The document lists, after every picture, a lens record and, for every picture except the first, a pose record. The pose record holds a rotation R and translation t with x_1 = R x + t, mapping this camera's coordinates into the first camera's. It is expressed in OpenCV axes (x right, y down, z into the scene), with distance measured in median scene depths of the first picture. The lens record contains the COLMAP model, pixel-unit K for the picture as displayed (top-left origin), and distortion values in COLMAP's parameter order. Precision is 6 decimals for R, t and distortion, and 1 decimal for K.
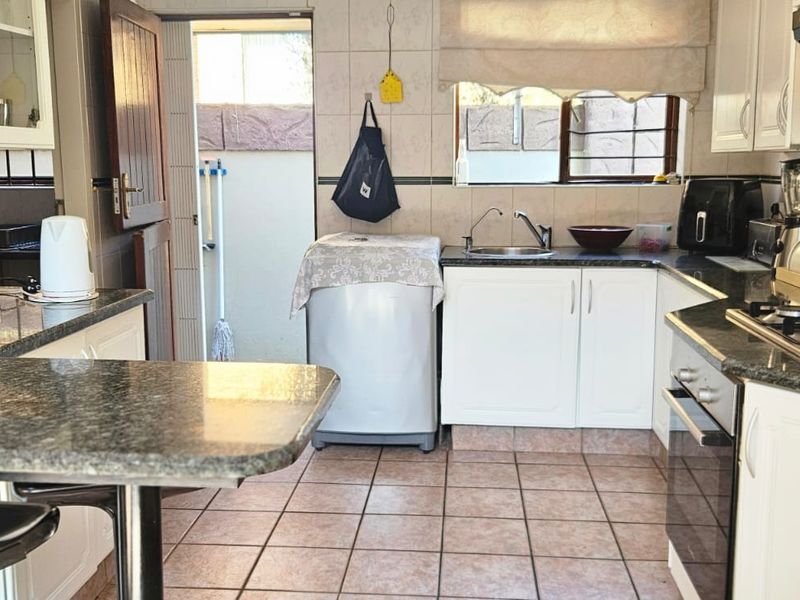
lens RADIAL K [[879.8, 0, 396.2], [0, 879.8, 300.5], [0, 0, 1]] dist [0.052007, 0.000000]
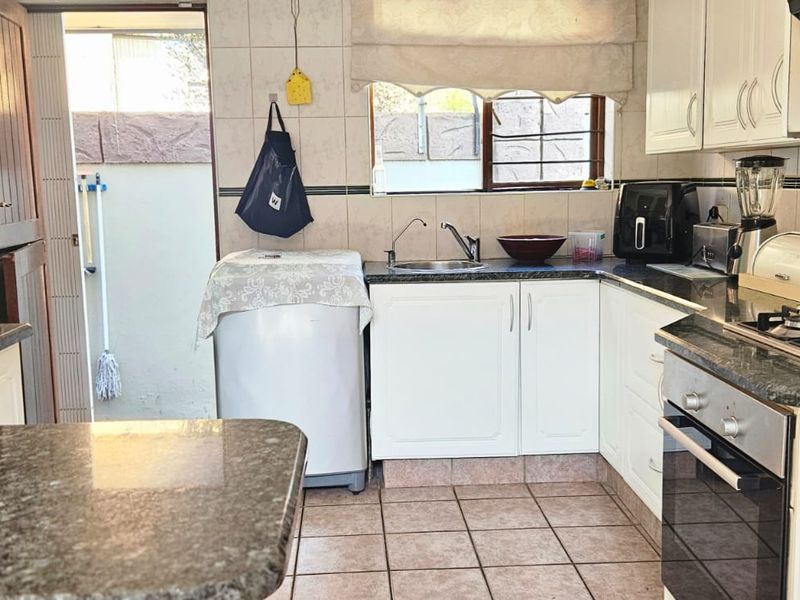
lens RADIAL K [[879.8, 0, 395.5], [0, 879.8, 302.8], [0, 0, 1]] dist [0.052007, 0.000000]
pose [[0.990806, -0.034448, 0.130830, -0.034805], [0.036787, 0.999203, -0.015504, -0.004352], [-0.130191, 0.020175, 0.991284, 0.102154]]
